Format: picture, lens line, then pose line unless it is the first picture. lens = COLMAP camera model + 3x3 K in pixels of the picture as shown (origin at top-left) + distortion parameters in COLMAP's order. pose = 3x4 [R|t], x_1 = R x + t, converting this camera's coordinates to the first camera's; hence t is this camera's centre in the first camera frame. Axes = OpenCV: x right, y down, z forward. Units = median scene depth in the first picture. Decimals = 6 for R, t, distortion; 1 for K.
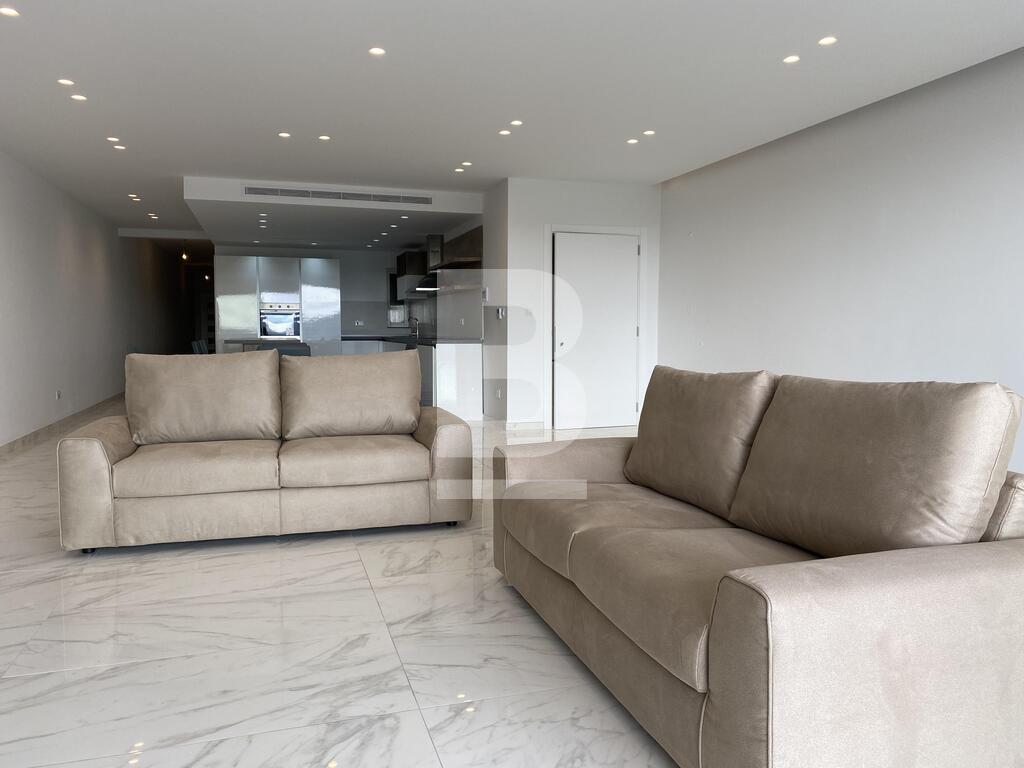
lens RADIAL K [[778.9, 0, 512.0], [0, 778.9, 384.0], [0, 0, 1]] dist [0.025507, -0.006176]
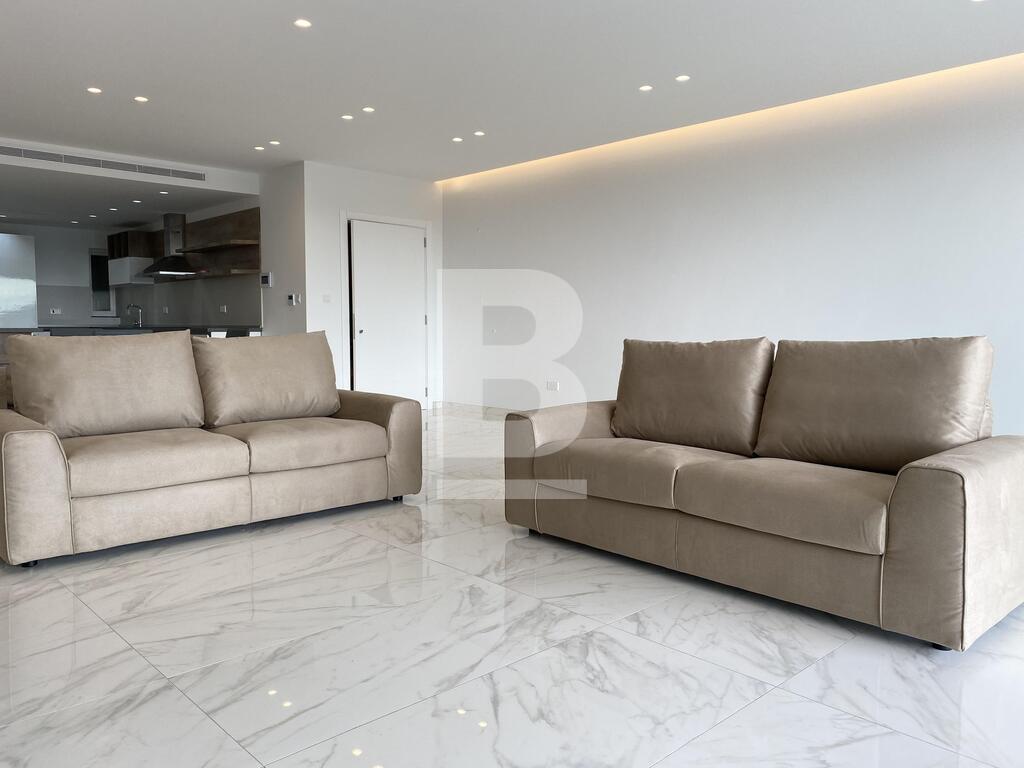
lens RADIAL K [[773.5, 0, 512.0], [0, 773.5, 384.0], [0, 0, 1]] dist [0.078259, -0.113225]
pose [[0.899089, -0.031351, 0.436643, -0.455539], [0.029057, 0.999507, 0.011934, 0.024305], [-0.436801, 0.001958, 0.899556, 0.010587]]
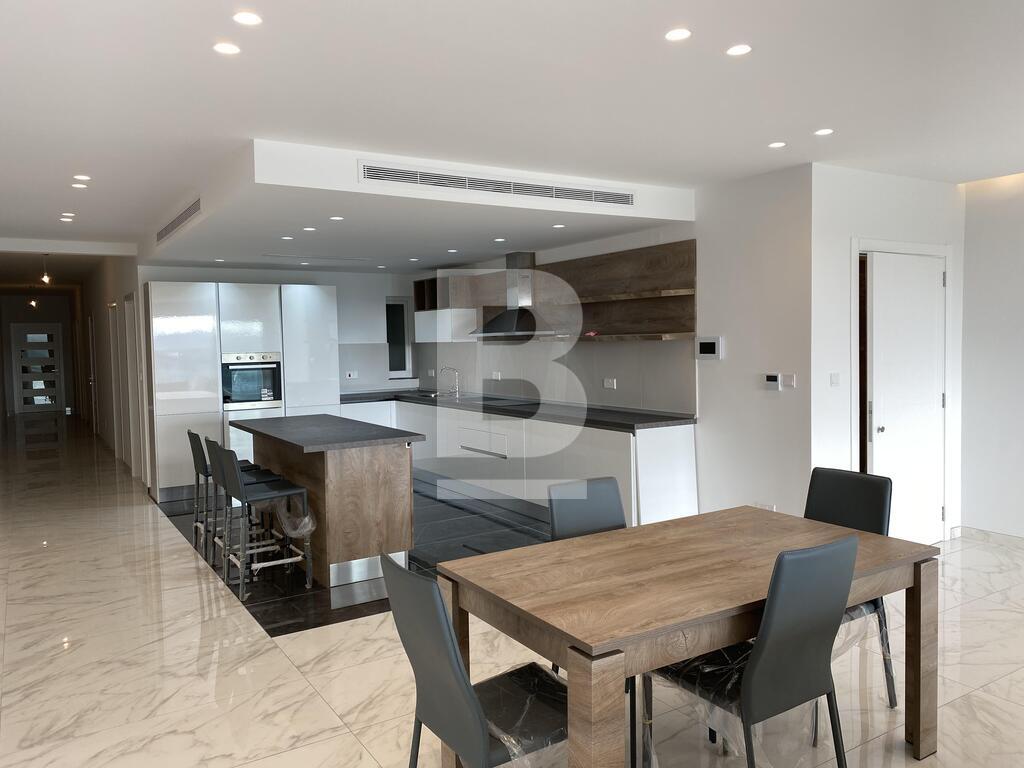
lens RADIAL K [[773.5, 0, 512.0], [0, 773.5, 384.0], [0, 0, 1]] dist [0.078259, -0.113225]
pose [[0.966953, -0.034966, 0.252545, -0.860033], [0.038862, 0.999190, -0.010453, -0.208228], [-0.251975, 0.019922, 0.967529, 1.037784]]
